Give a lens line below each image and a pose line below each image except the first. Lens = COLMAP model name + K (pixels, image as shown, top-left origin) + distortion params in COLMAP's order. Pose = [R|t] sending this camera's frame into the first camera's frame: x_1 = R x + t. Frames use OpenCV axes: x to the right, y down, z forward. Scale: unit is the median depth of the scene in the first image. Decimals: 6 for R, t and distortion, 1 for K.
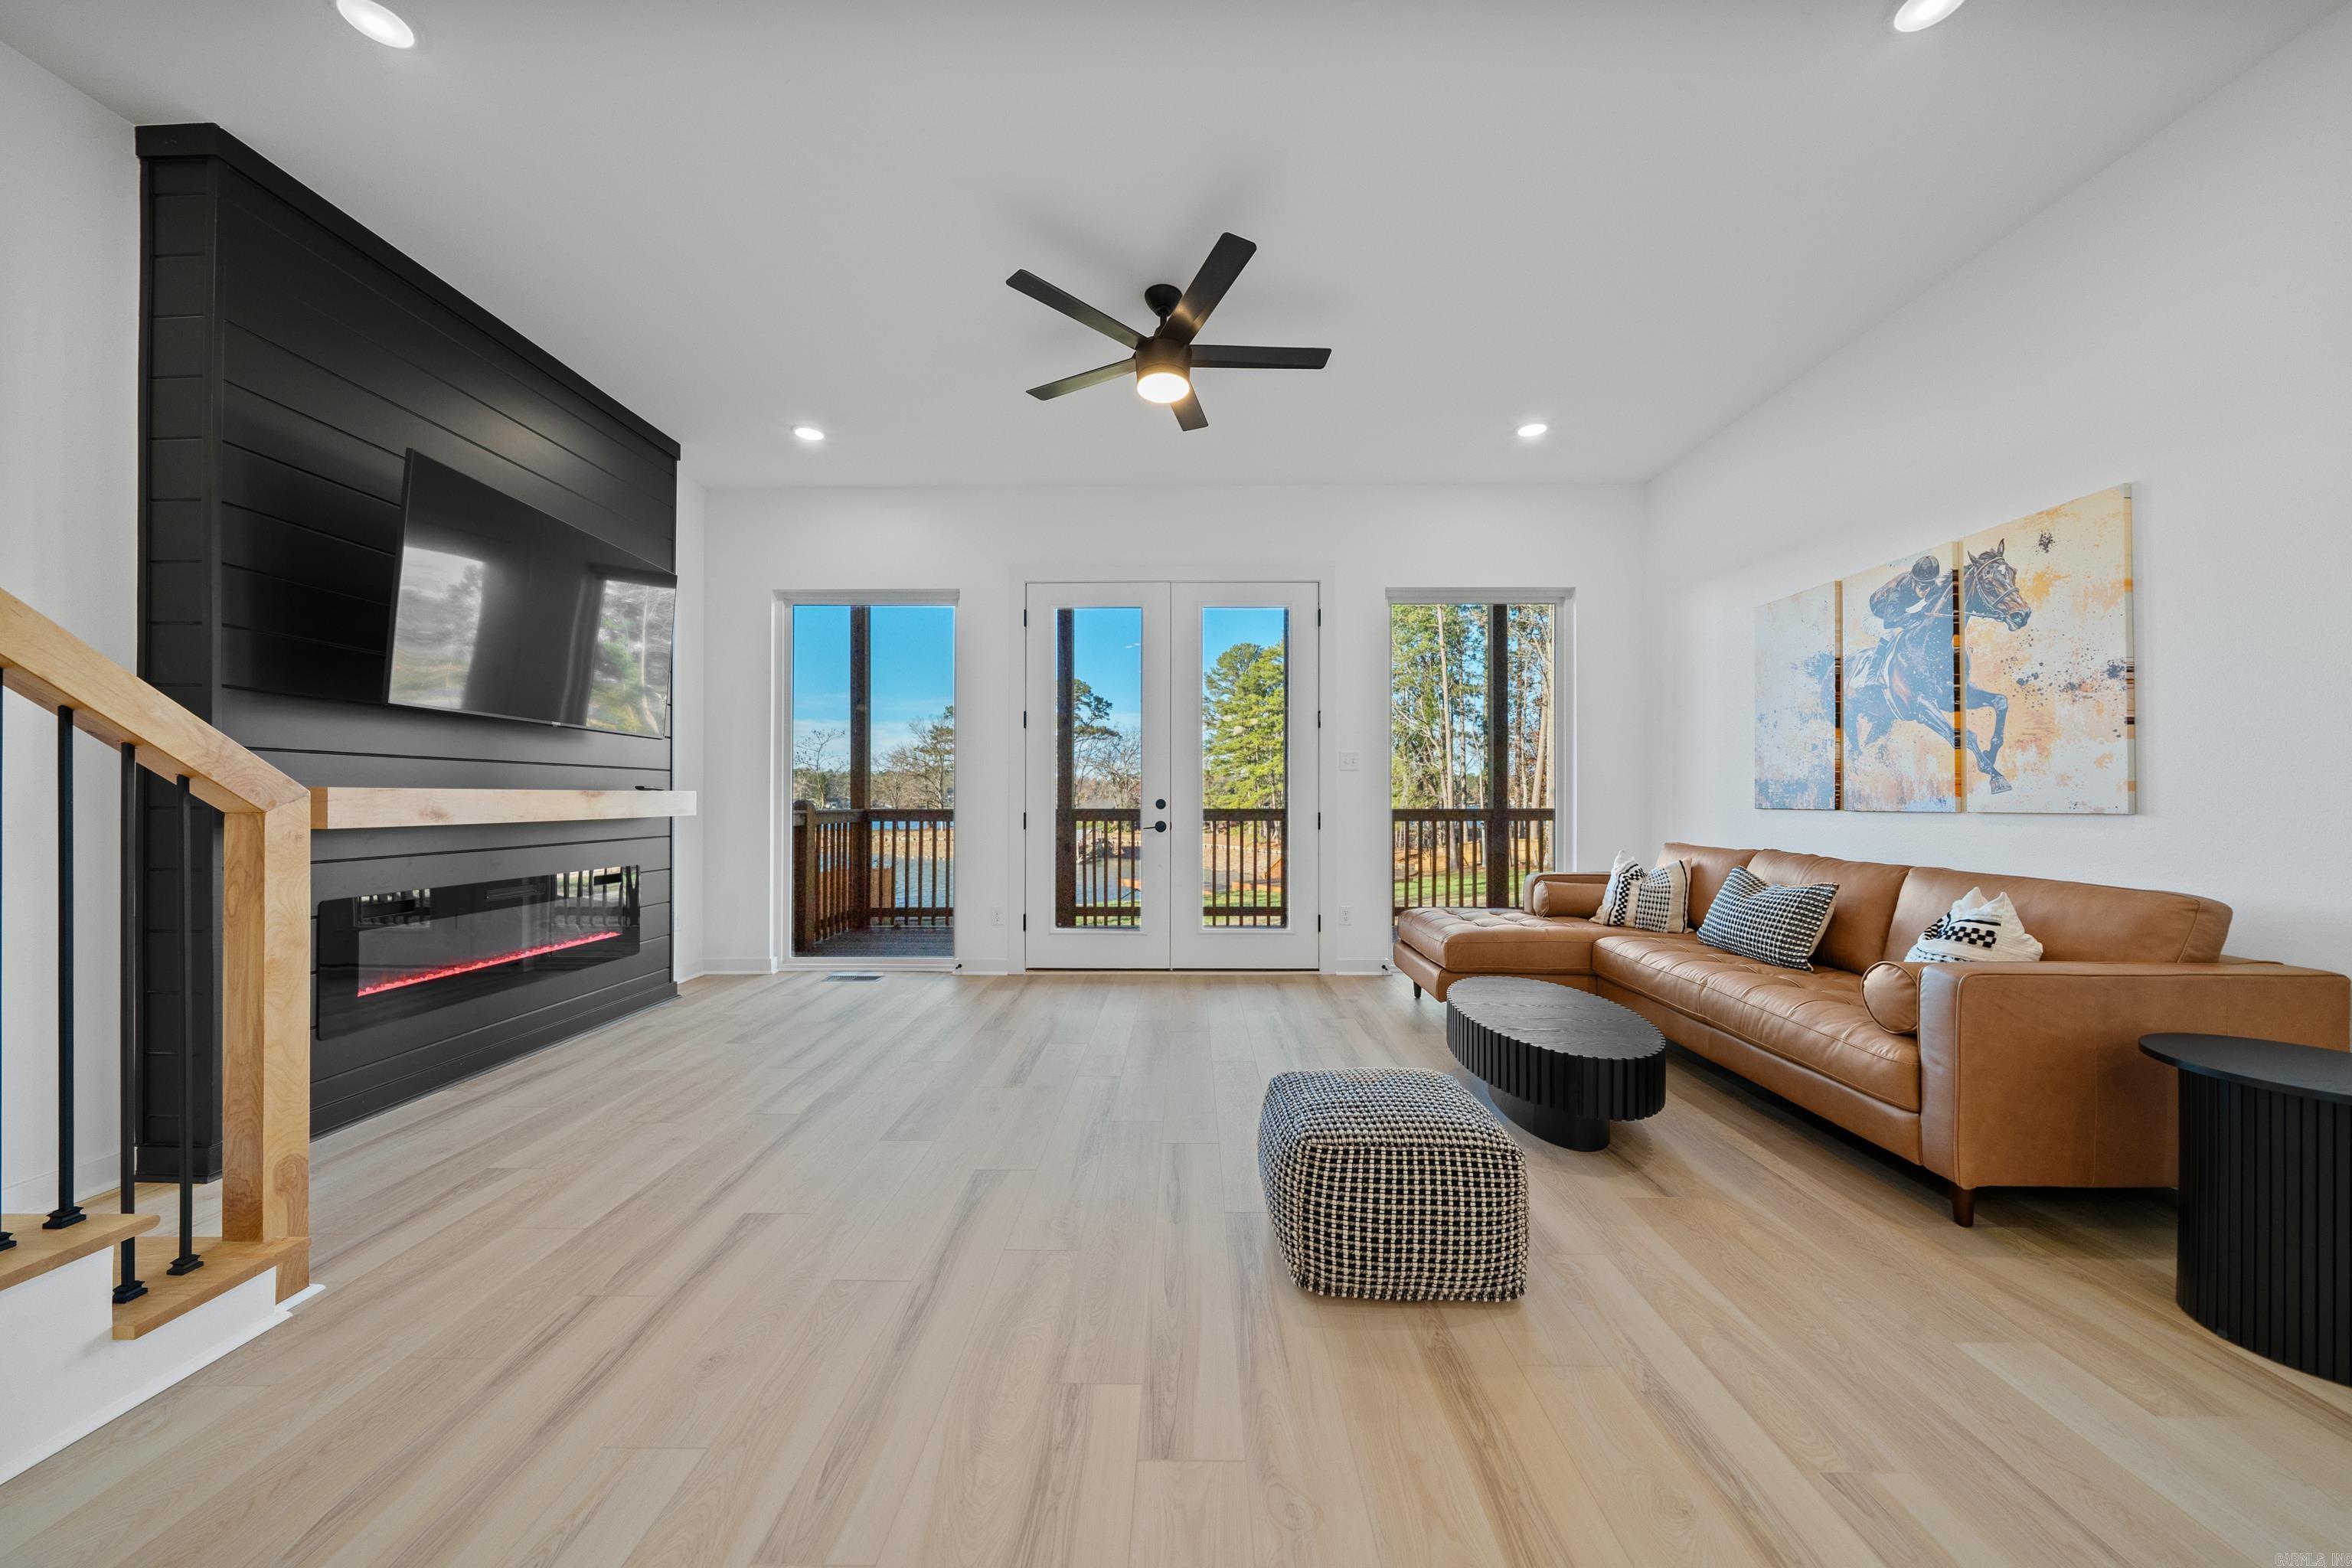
lens RADIAL K [[811.4, 0, 1165.4], [0, 811.4, 789.7], [0, 0, 1]] dist [-0.000064, -0.000657]
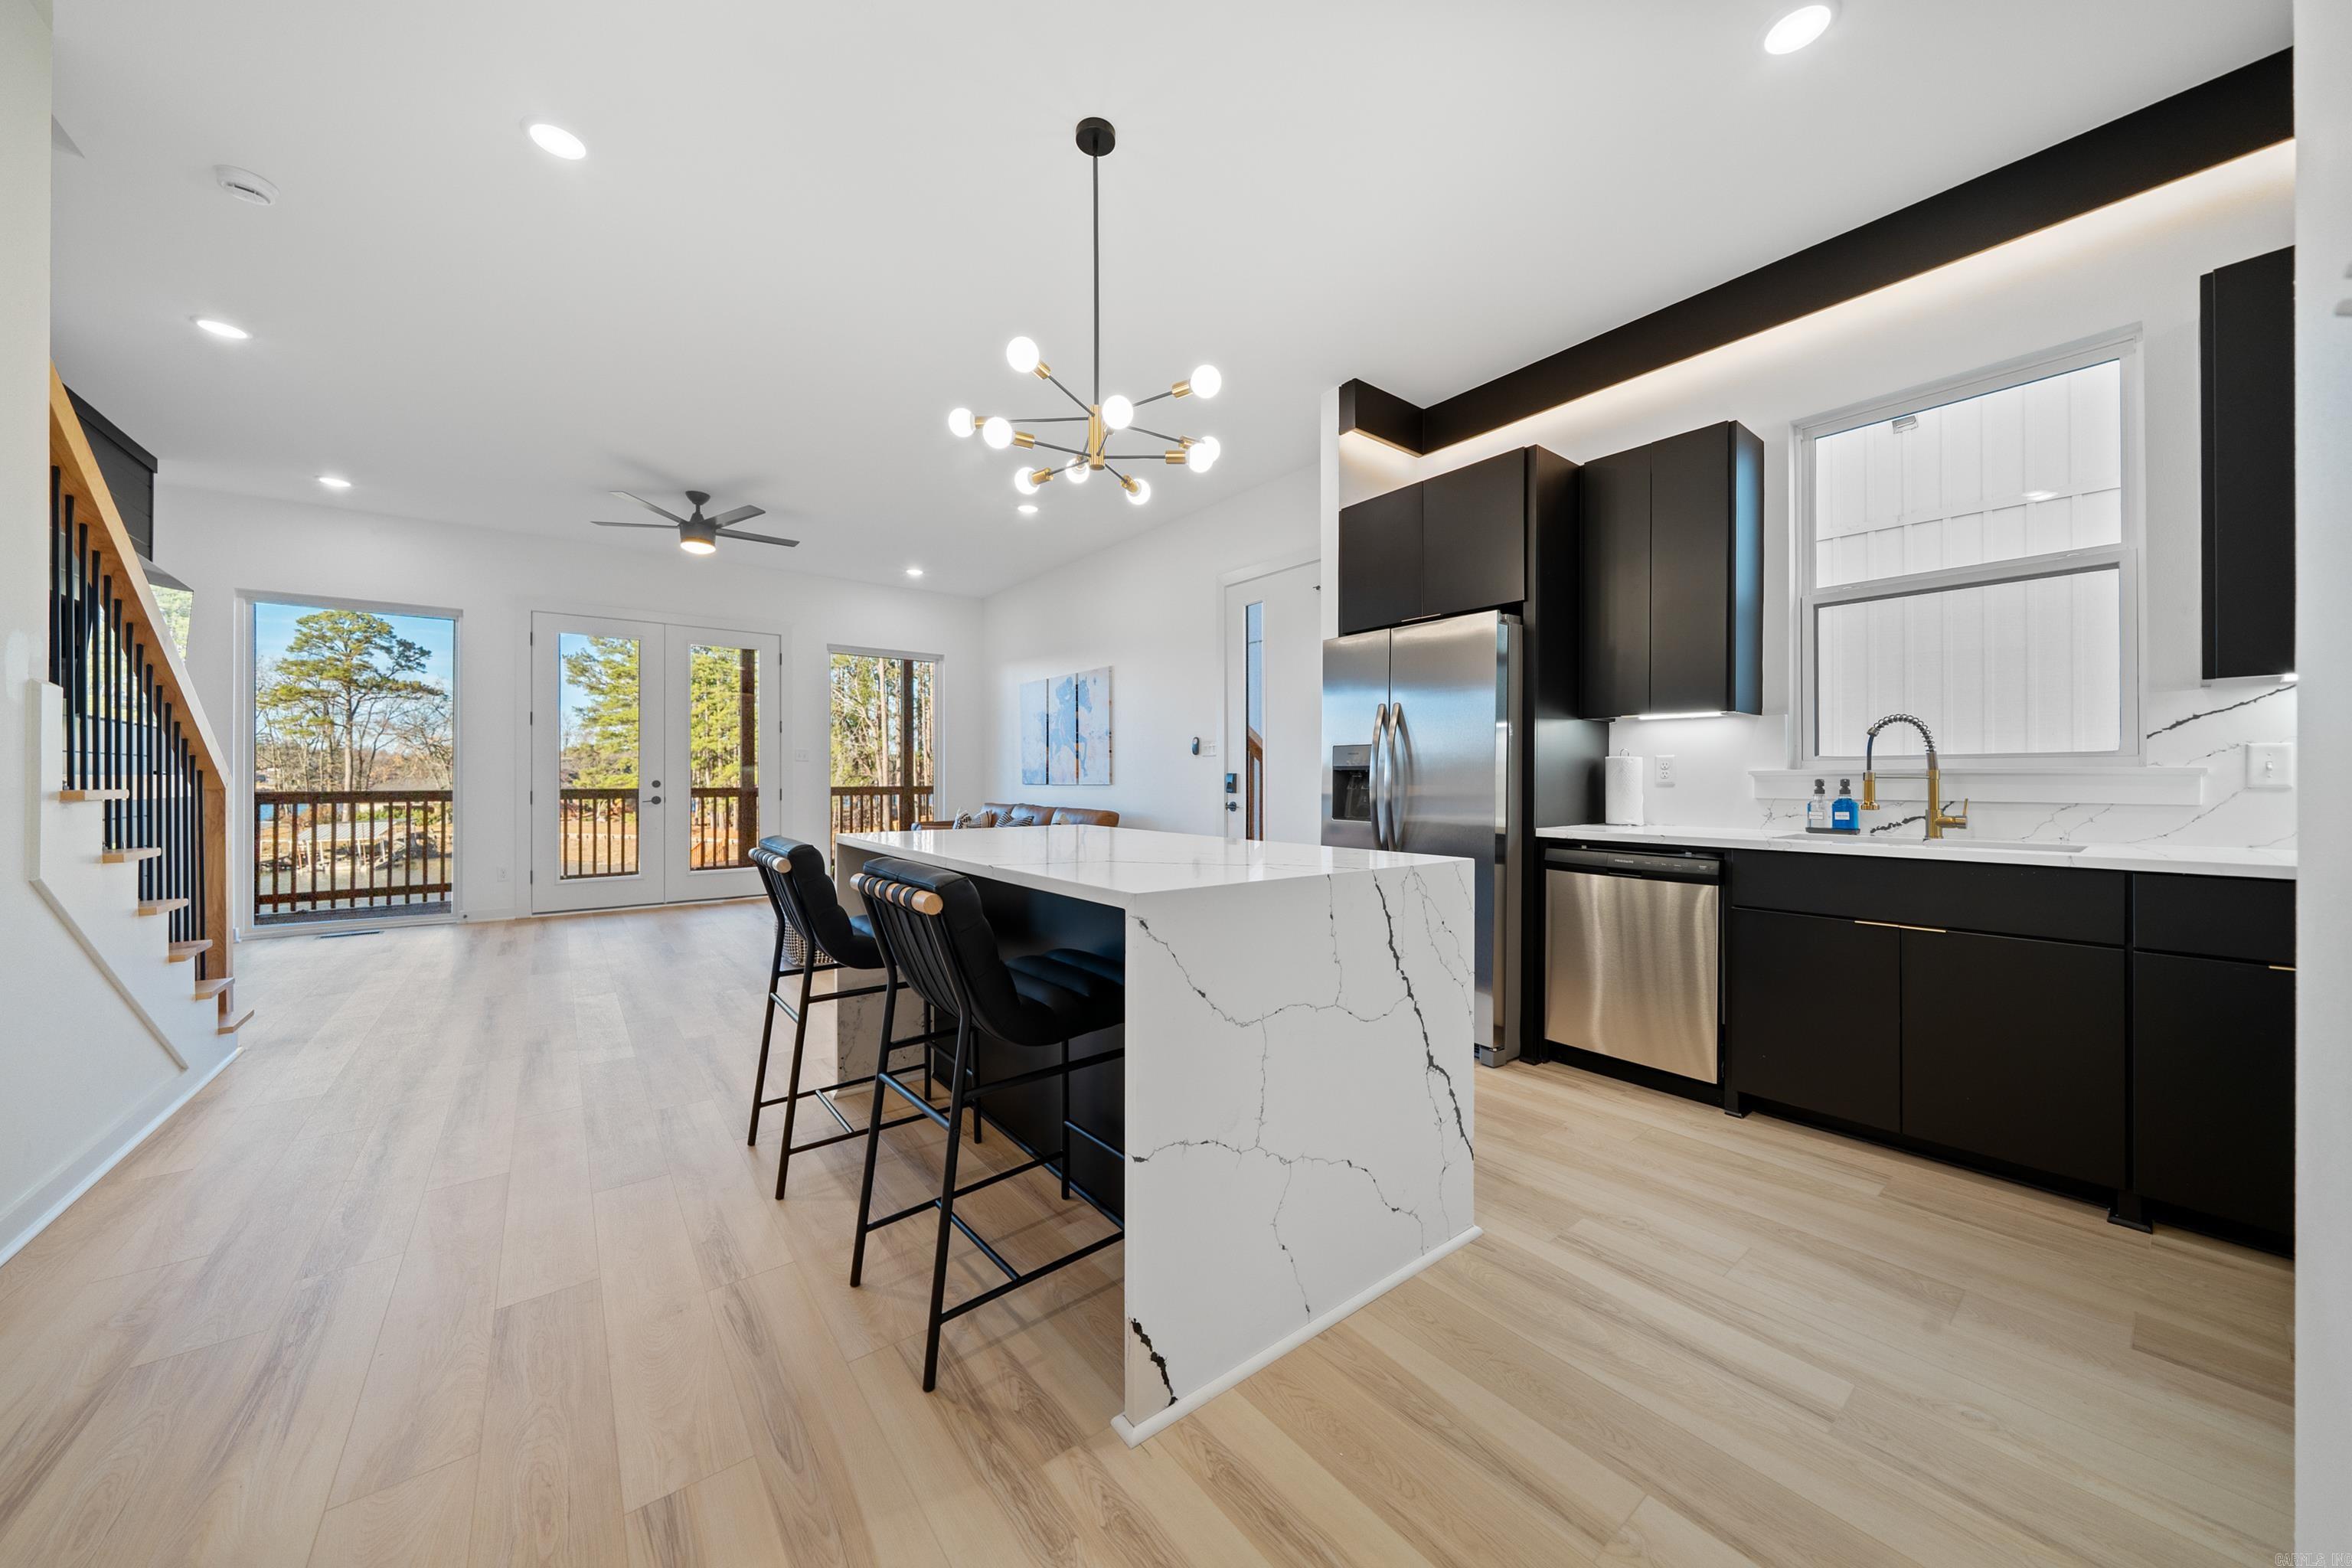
lens RADIAL K [[811.4, 0, 1188.3], [0, 811.4, 773.2], [0, 0, 1]] dist [-0.000064, -0.000657]
pose [[0.768993, 0.000299, 0.639257, -0.306830], [-0.004108, 0.999982, 0.004475, -0.017586], [-0.639244, -0.006067, 0.768980, -1.025243]]
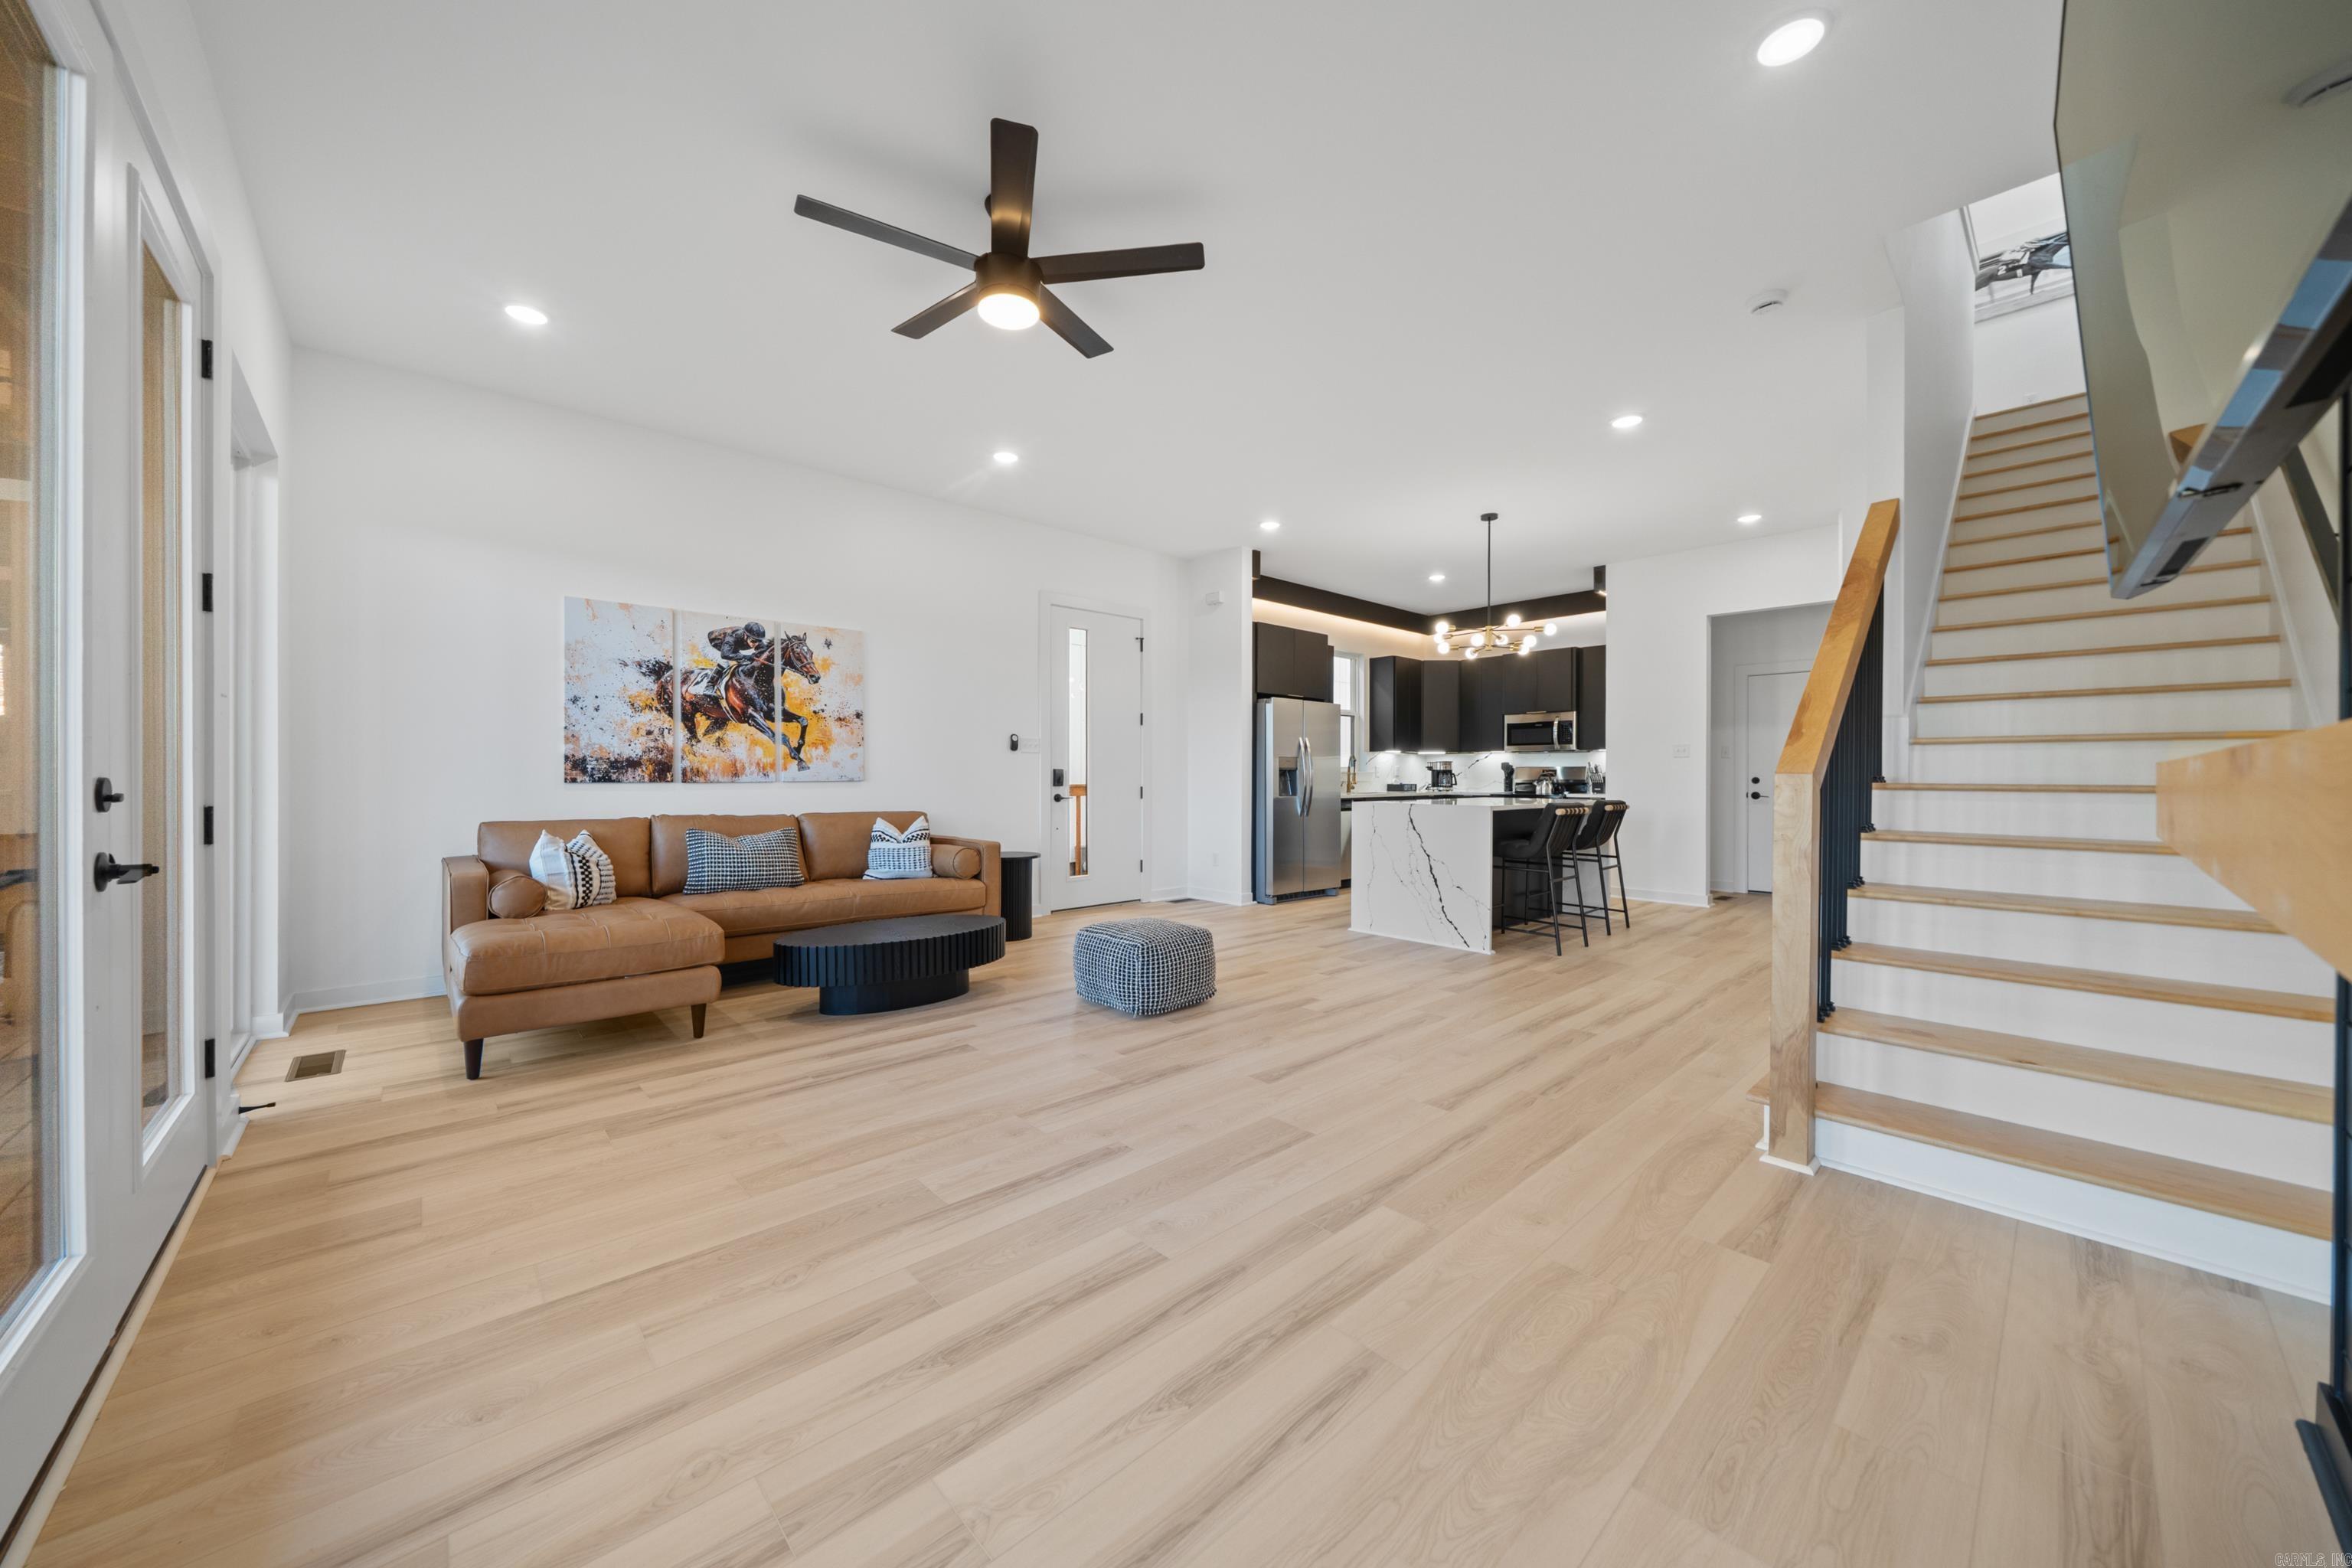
lens RADIAL K [[811.4, 0, 1178.8], [0, 811.4, 778.5], [0, 0, 1]] dist [-0.000064, -0.000657]
pose [[-0.700426, -0.001792, 0.713722, -0.758434], [-0.008717, 0.999944, -0.006044, 0.021424], [-0.713671, -0.010455, -0.700403, 1.478689]]
